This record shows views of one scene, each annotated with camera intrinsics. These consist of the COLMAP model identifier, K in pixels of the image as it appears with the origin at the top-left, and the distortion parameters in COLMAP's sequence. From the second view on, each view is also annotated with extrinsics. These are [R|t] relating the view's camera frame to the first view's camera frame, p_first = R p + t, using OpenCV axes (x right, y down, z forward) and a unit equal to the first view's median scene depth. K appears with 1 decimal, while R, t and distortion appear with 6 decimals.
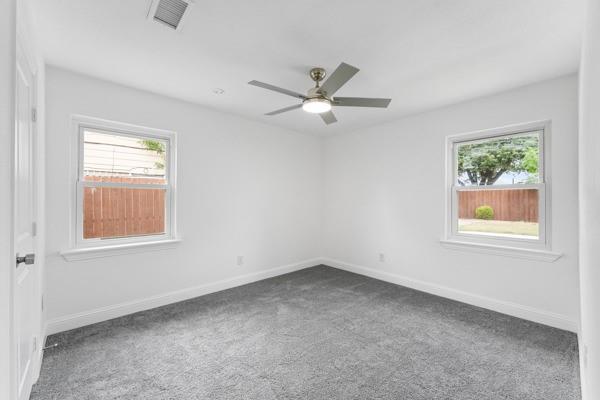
lens RADIAL K [[237.9, 0, 295.5], [0, 237.9, 200.2], [0, 0, 1]] dist [0.013094, -0.000741]
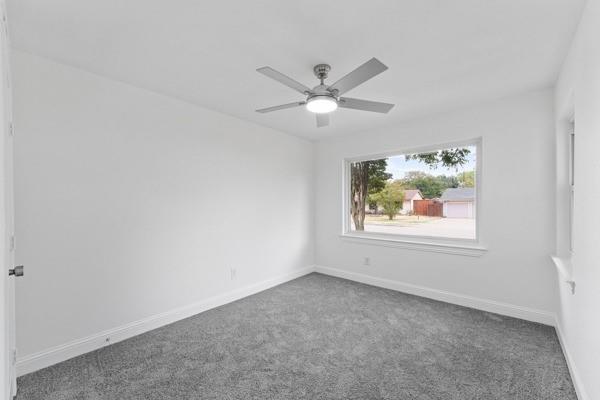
lens RADIAL K [[237.9, 0, 309.2], [0, 237.9, 204.6], [0, 0, 1]] dist [0.013094, -0.000741]
pose [[0.982281, 0.008278, 0.187233, -0.138886], [-0.009561, 0.999937, 0.005949, -0.009157], [-0.187172, -0.007634, 0.982298, 0.090561]]
